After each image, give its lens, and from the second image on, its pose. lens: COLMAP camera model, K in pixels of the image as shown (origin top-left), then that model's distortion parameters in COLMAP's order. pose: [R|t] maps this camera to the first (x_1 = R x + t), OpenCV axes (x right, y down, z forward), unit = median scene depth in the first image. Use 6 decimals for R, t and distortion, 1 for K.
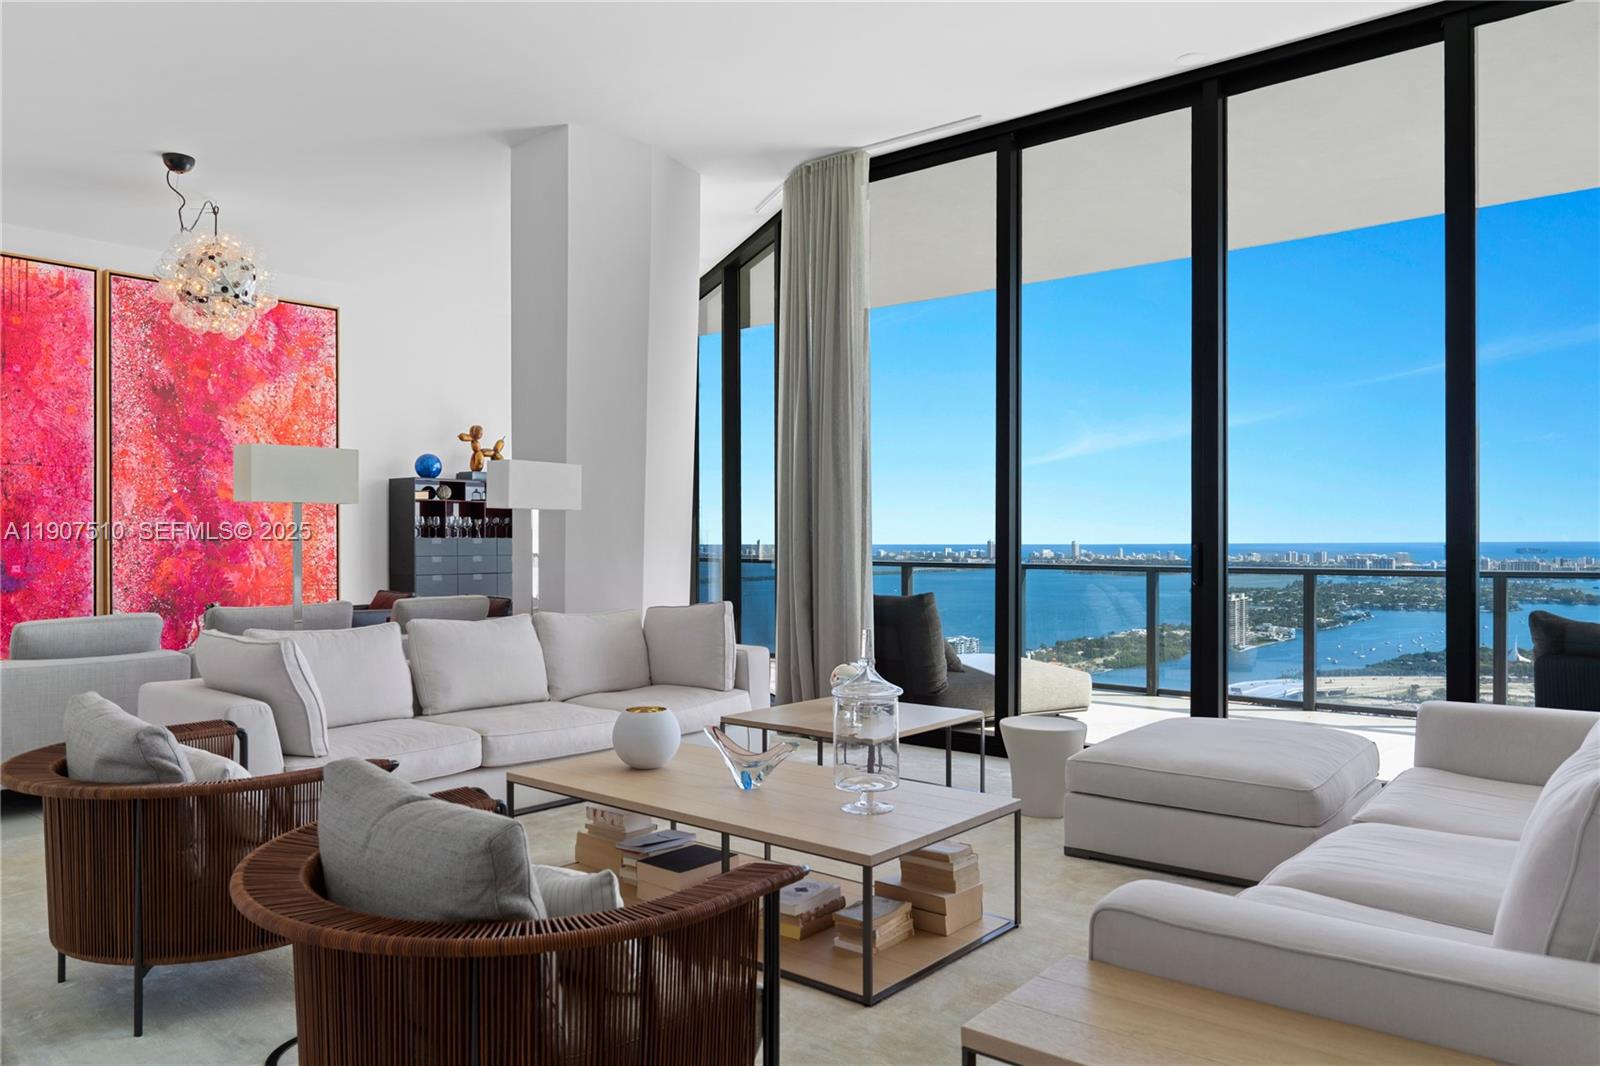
lens RADIAL K [[1086.5, 0, 800.7], [0, 1086.5, 556.4], [0, 0, 1]] dist [-0.028449, 0.019610]
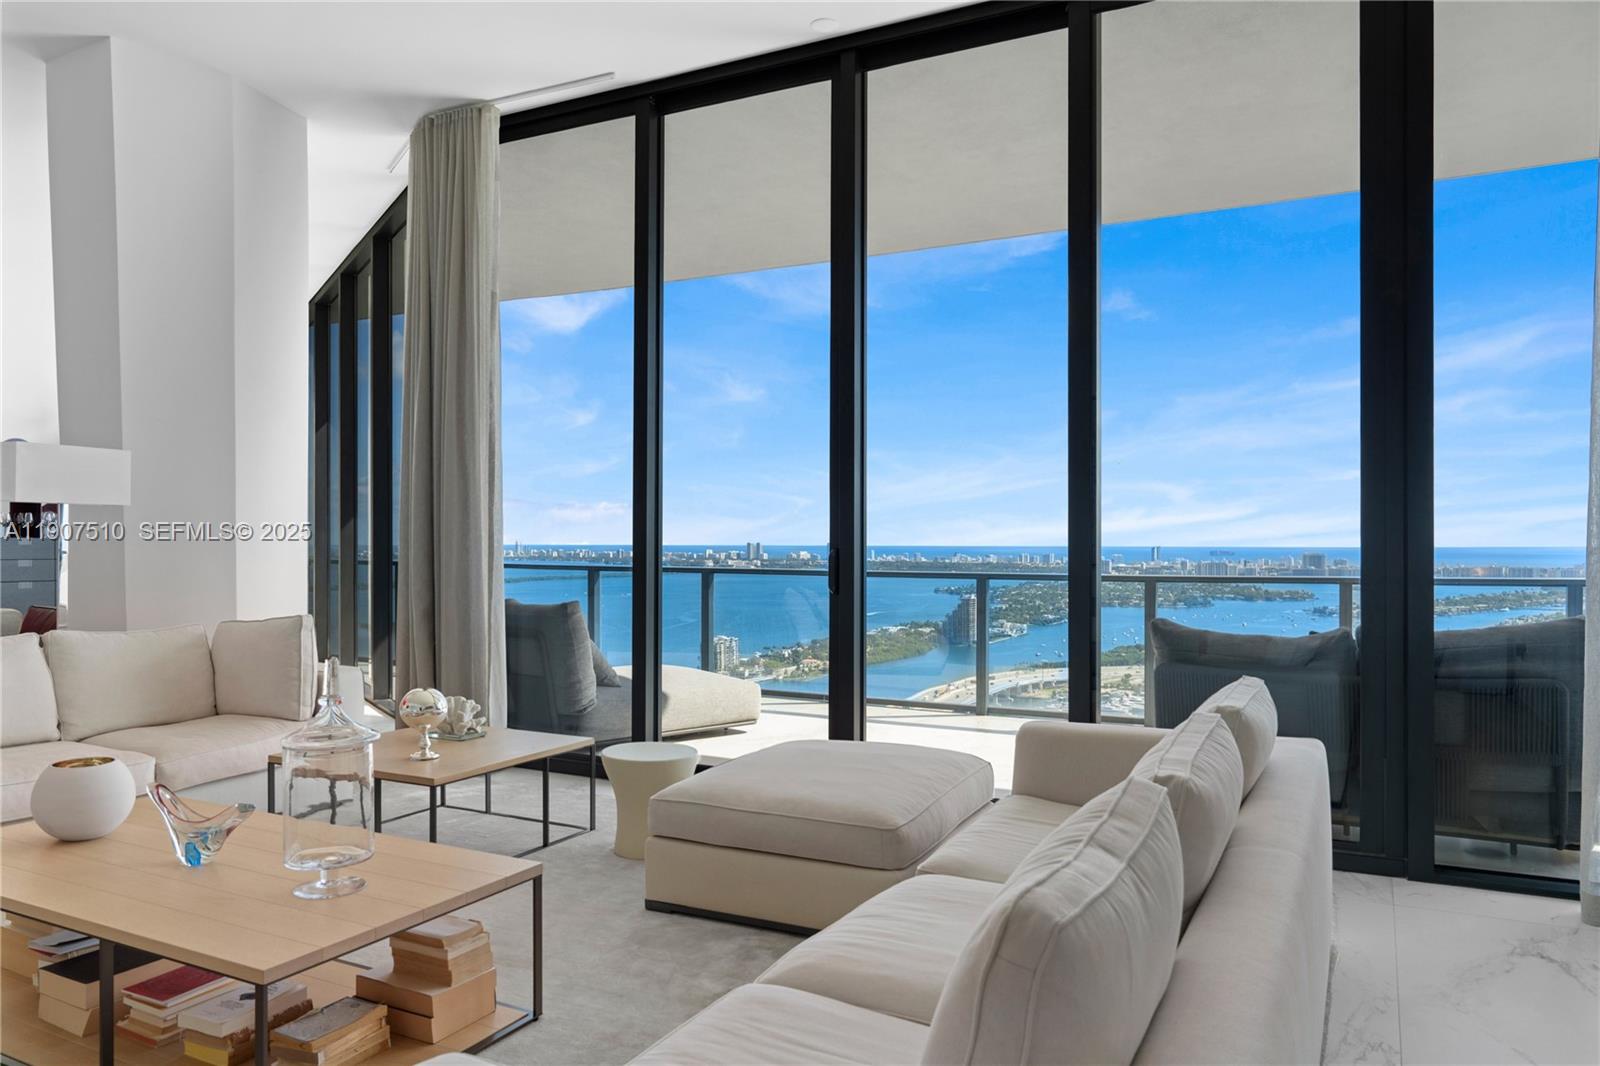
lens RADIAL K [[1086.5, 0, 798.4], [0, 1086.5, 550.4], [0, 0, 1]] dist [-0.028449, 0.019610]
pose [[0.974660, 0.001447, 0.223689, 0.124585], [0.000147, 0.999975, -0.007110, -0.002643], [-0.223693, 0.006963, 0.974635, 0.096372]]
